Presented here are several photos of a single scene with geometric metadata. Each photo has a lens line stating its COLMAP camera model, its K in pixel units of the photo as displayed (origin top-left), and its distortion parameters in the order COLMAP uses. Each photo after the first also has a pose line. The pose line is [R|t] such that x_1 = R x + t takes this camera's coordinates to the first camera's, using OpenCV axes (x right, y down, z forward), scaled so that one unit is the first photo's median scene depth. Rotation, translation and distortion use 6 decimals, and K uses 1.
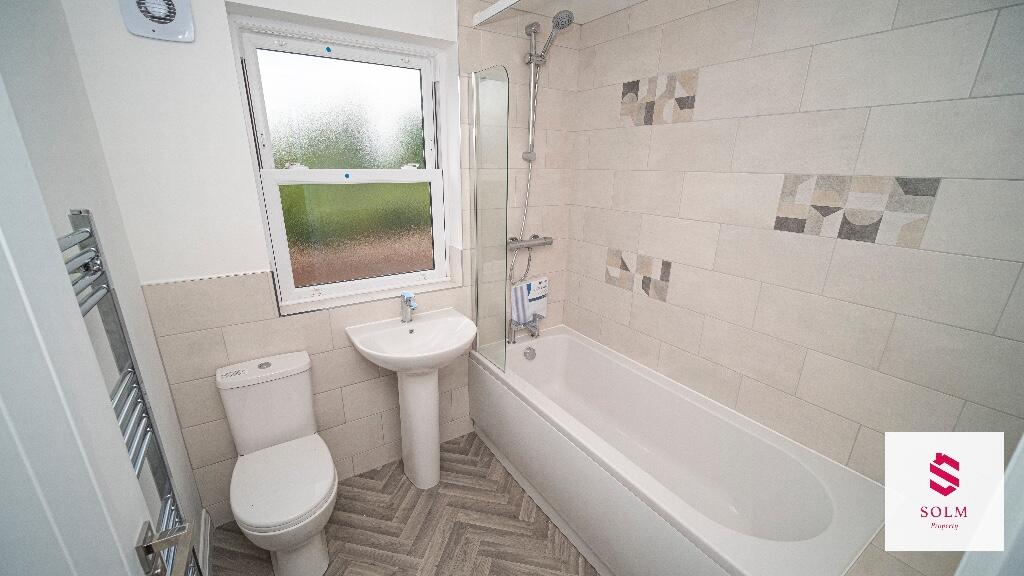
lens RADIAL K [[402.2, 0, 512.0], [0, 402.2, 288.0], [0, 0, 1]] dist [-0.001689, -0.000334]
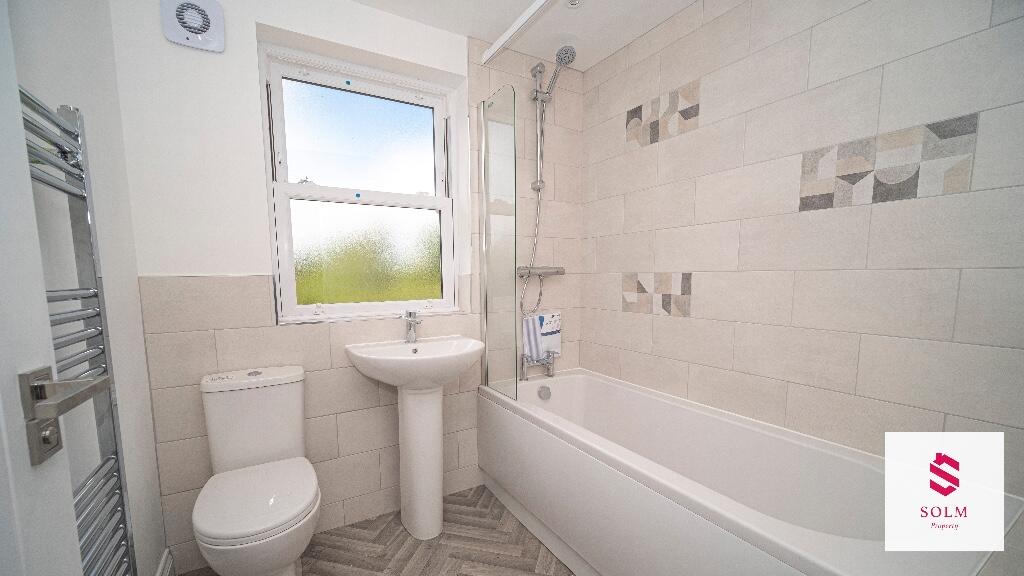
lens RADIAL K [[404.0, 0, 509.9], [0, 404.0, 314.6], [0, 0, 1]] dist [0.002207, 0.000510]
pose [[0.998951, -0.018913, -0.041703, 0.009394], [0.009993, 0.978809, -0.204529, 0.210991], [0.044688, 0.203898, 0.977972, 0.073458]]
